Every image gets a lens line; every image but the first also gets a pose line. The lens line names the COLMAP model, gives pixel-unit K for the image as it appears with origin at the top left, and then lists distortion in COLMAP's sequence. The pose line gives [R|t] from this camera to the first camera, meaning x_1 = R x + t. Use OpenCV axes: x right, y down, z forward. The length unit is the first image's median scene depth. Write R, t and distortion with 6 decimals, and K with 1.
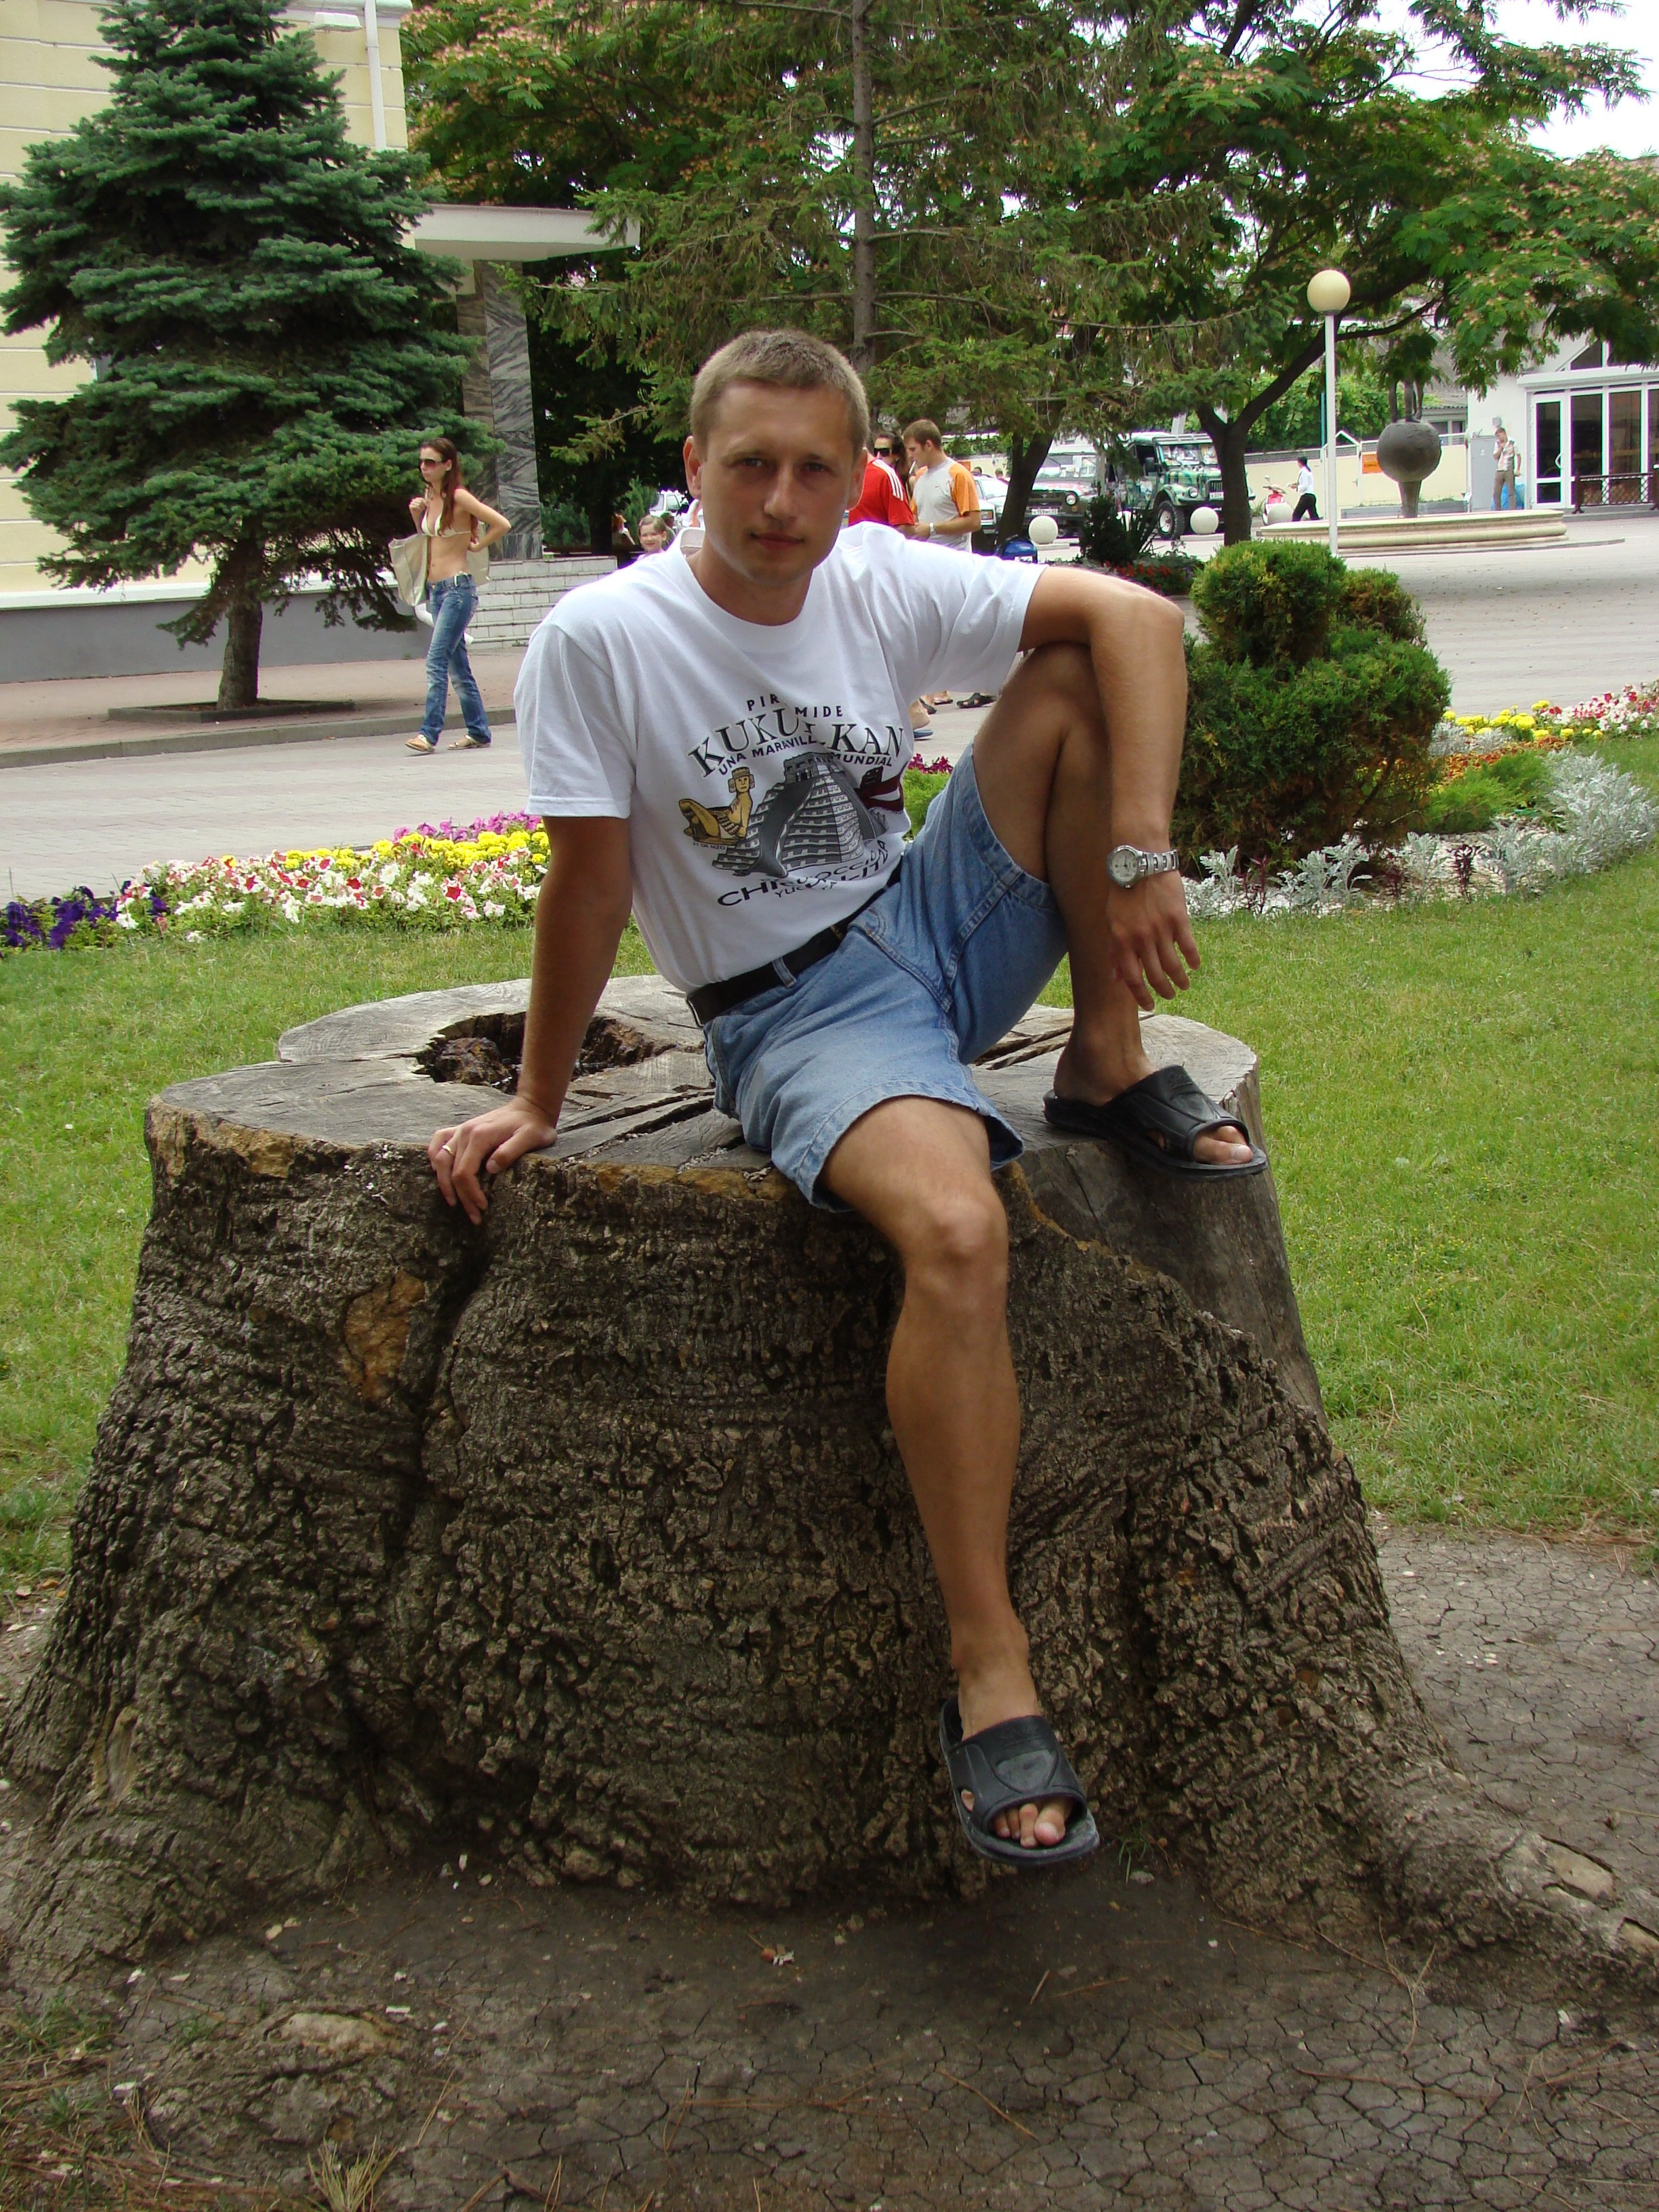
lens RADIAL K [[3487.1, 0, 829.5], [0, 3487.1, 1106.0], [0, 0, 1]] dist [0.045301, 0.267290]
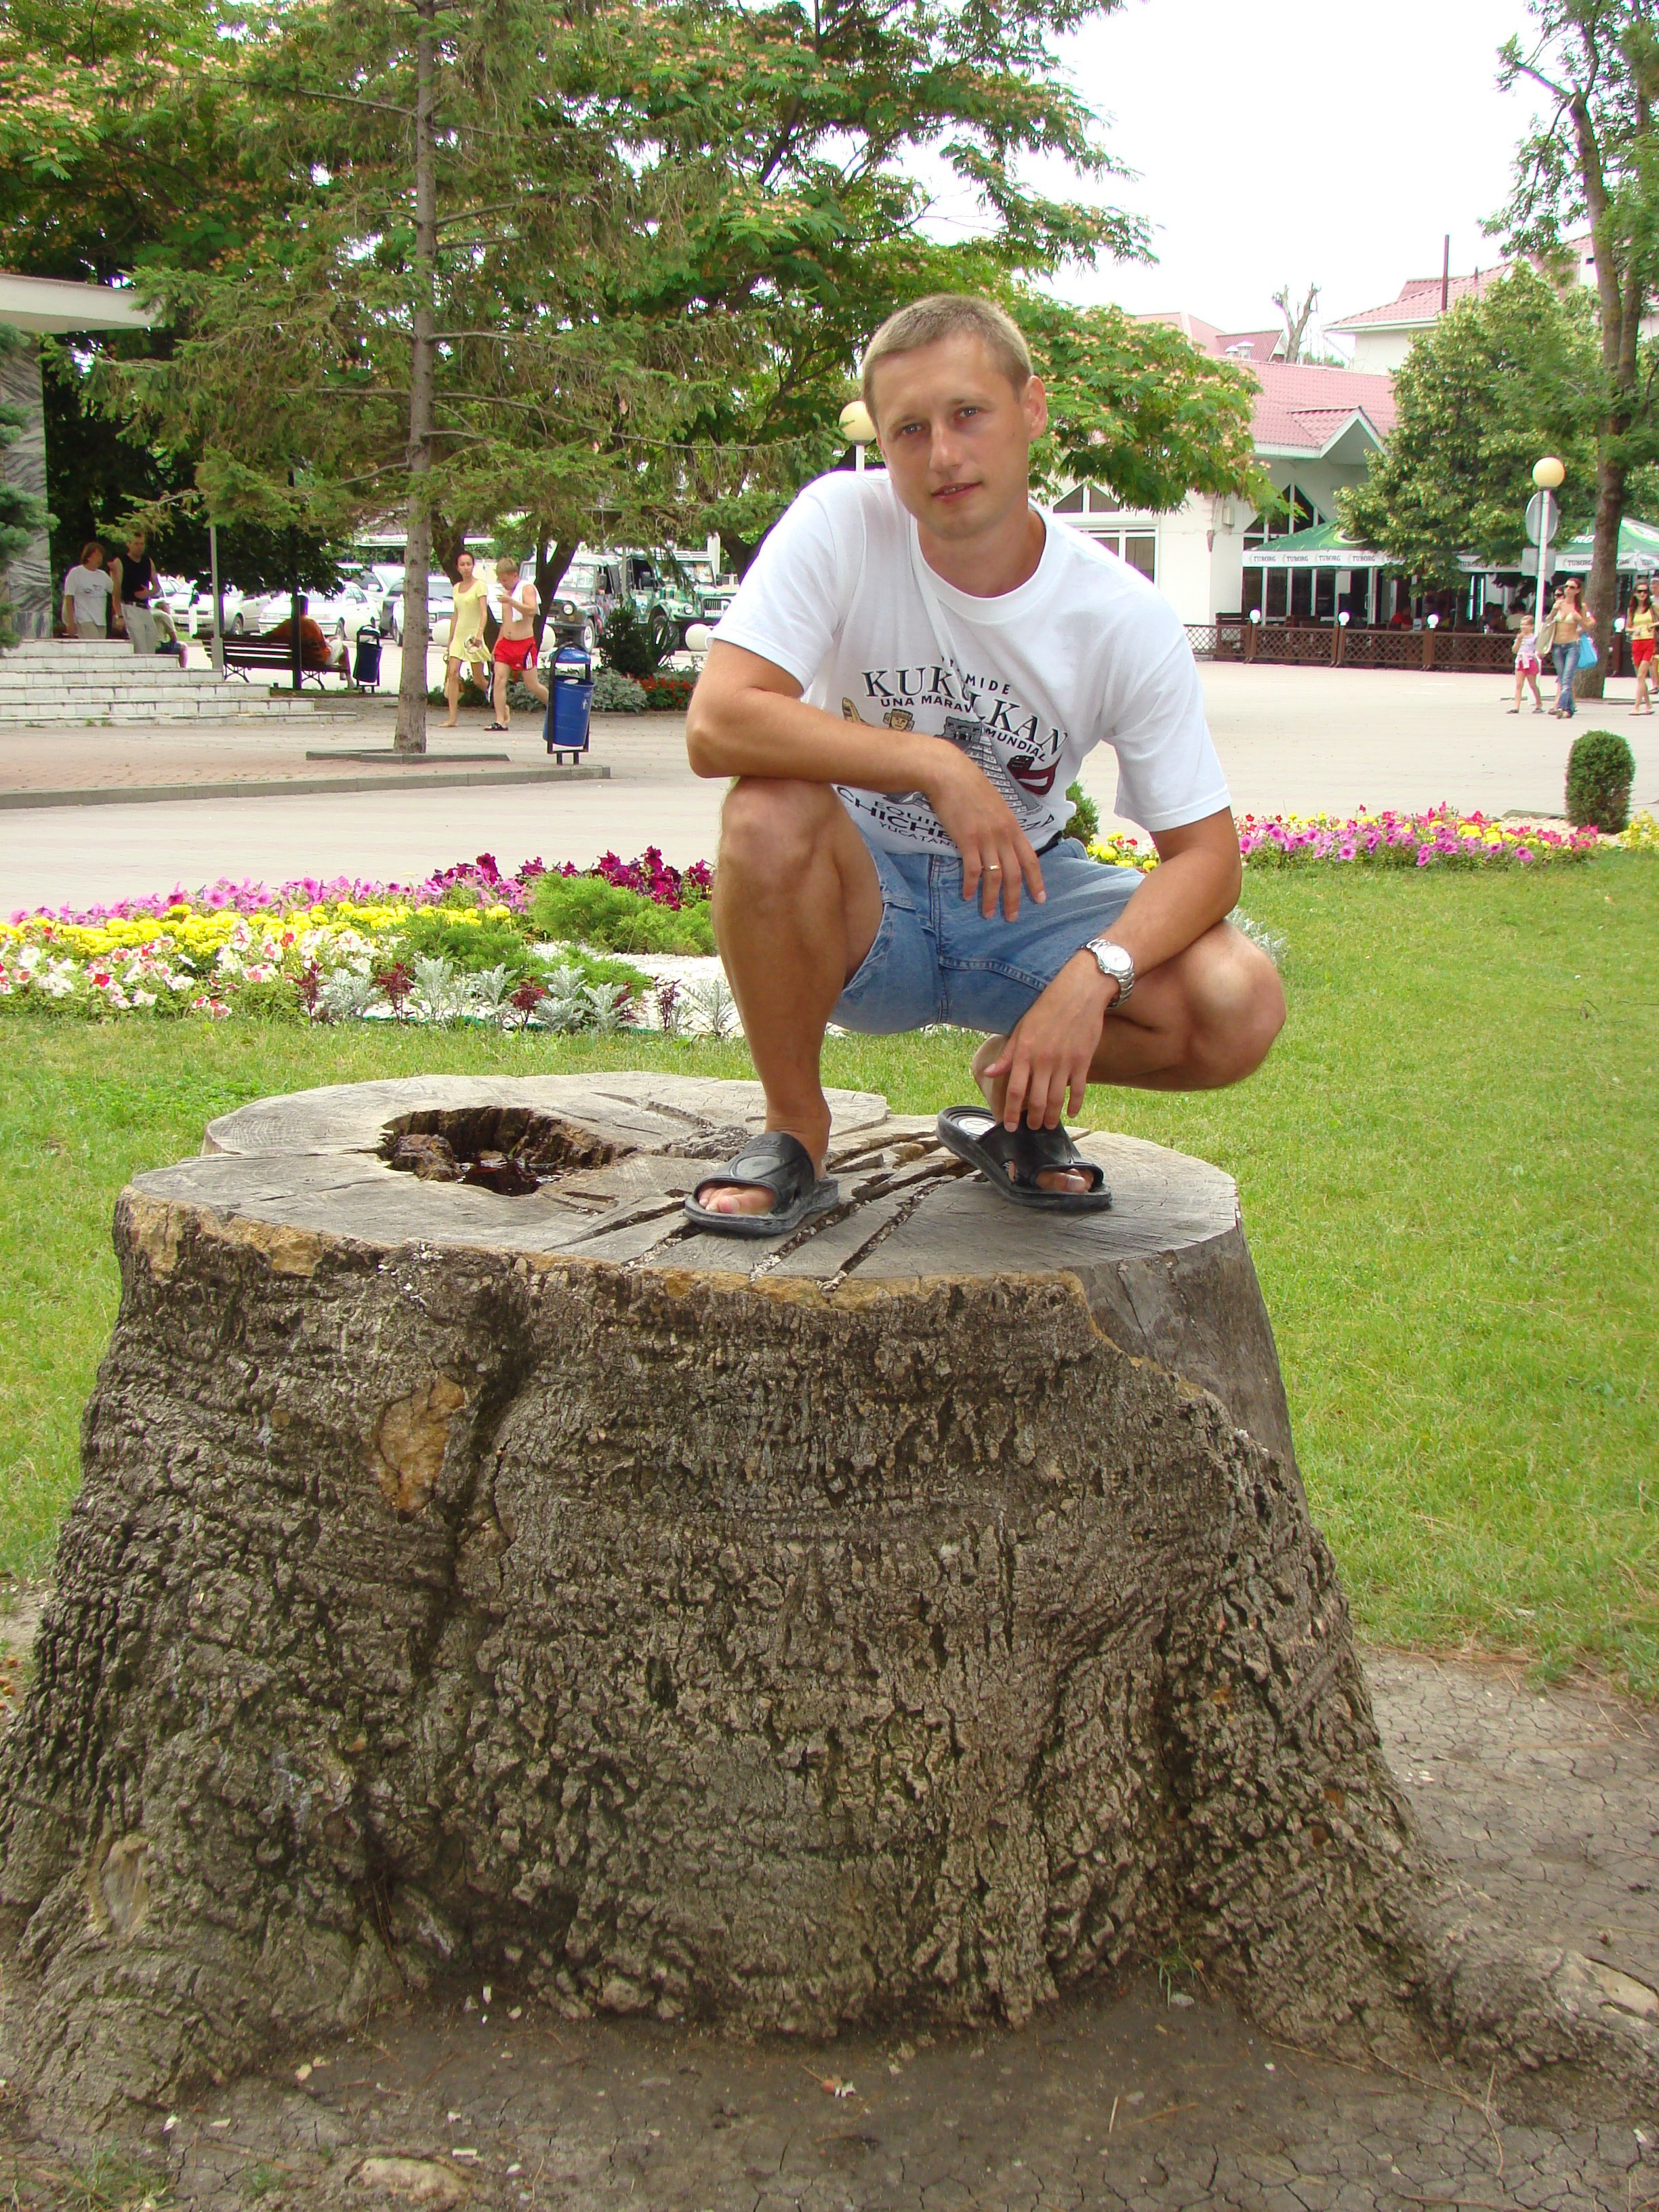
lens RADIAL K [[3487.1, 0, 829.5], [0, 3487.1, 1106.0], [0, 0, 1]] dist [0.045301, 0.267290]
pose [[0.983596, 0.030335, 0.177819, -0.192442], [-0.024801, 0.999139, -0.033266, 0.002210], [-0.178675, 0.028310, 0.983501, 0.031533]]
